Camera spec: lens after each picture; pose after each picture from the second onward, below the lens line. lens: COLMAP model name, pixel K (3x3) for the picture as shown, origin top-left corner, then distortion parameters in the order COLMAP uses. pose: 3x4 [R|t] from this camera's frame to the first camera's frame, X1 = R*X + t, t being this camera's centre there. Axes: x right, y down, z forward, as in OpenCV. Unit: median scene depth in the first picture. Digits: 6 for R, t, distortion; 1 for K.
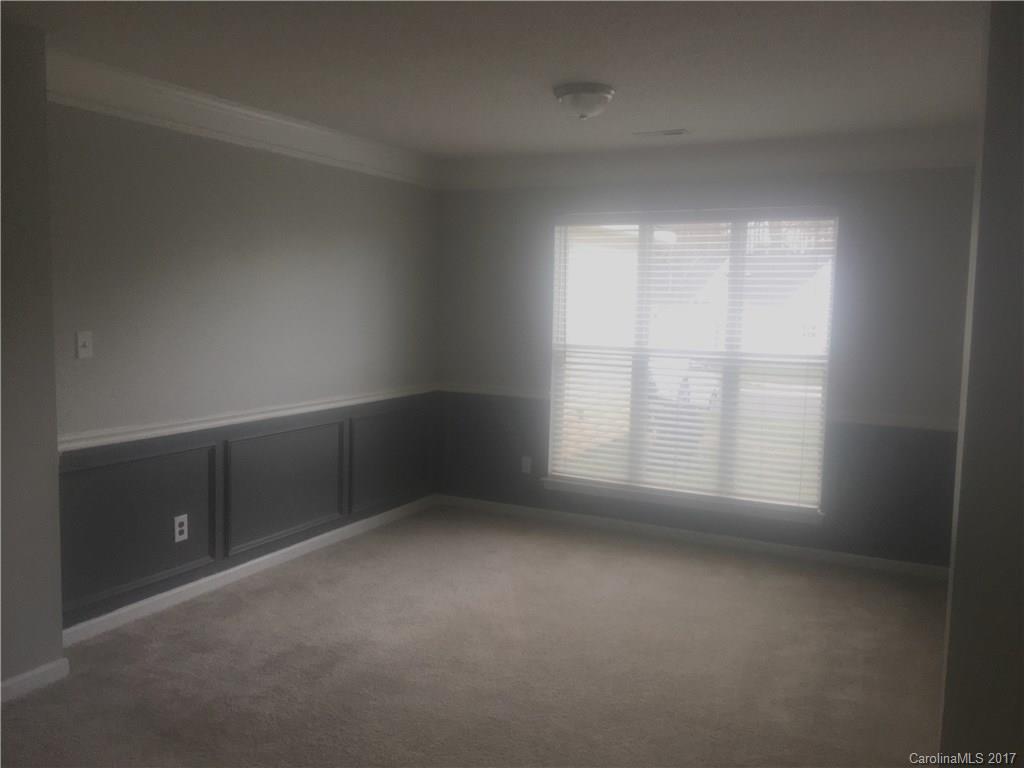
lens RADIAL K [[866.4, 0, 509.9], [0, 866.4, 386.0], [0, 0, 1]] dist [0.046827, 0.000641]
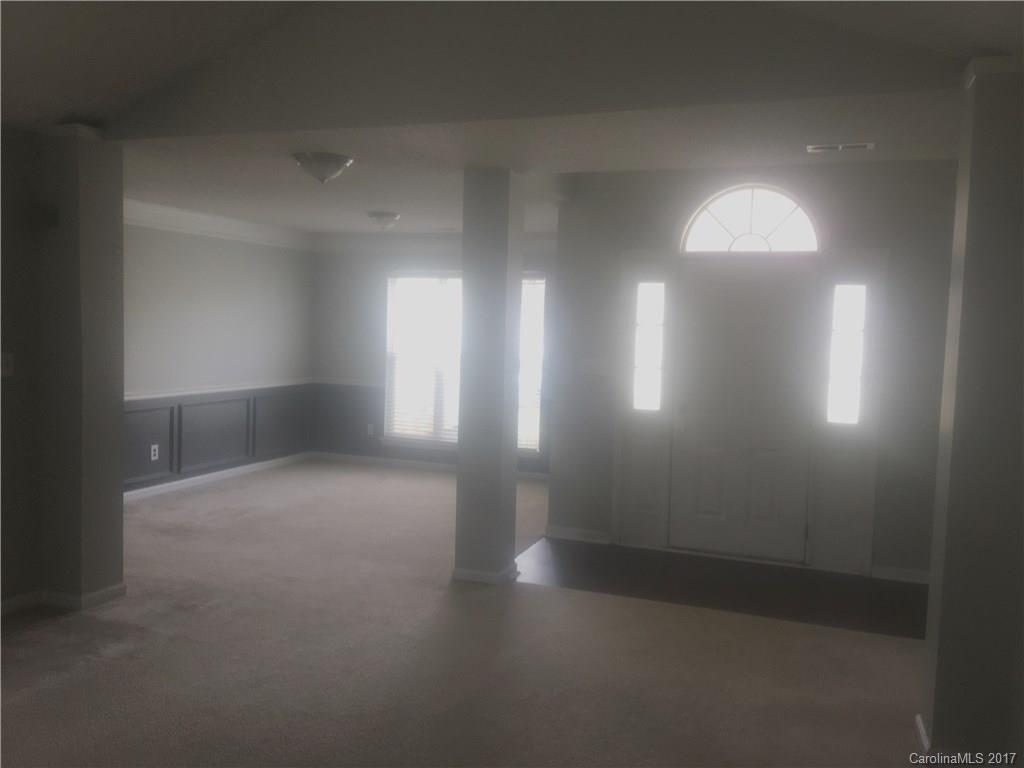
lens RADIAL K [[866.4, 0, 515.3], [0, 866.4, 381.2], [0, 0, 1]] dist [0.046827, 0.000641]
pose [[0.993915, 0.001377, 0.110142, 0.135305], [0.002101, 0.999503, -0.031449, 0.068297], [-0.110131, 0.031489, 0.993418, -0.743855]]
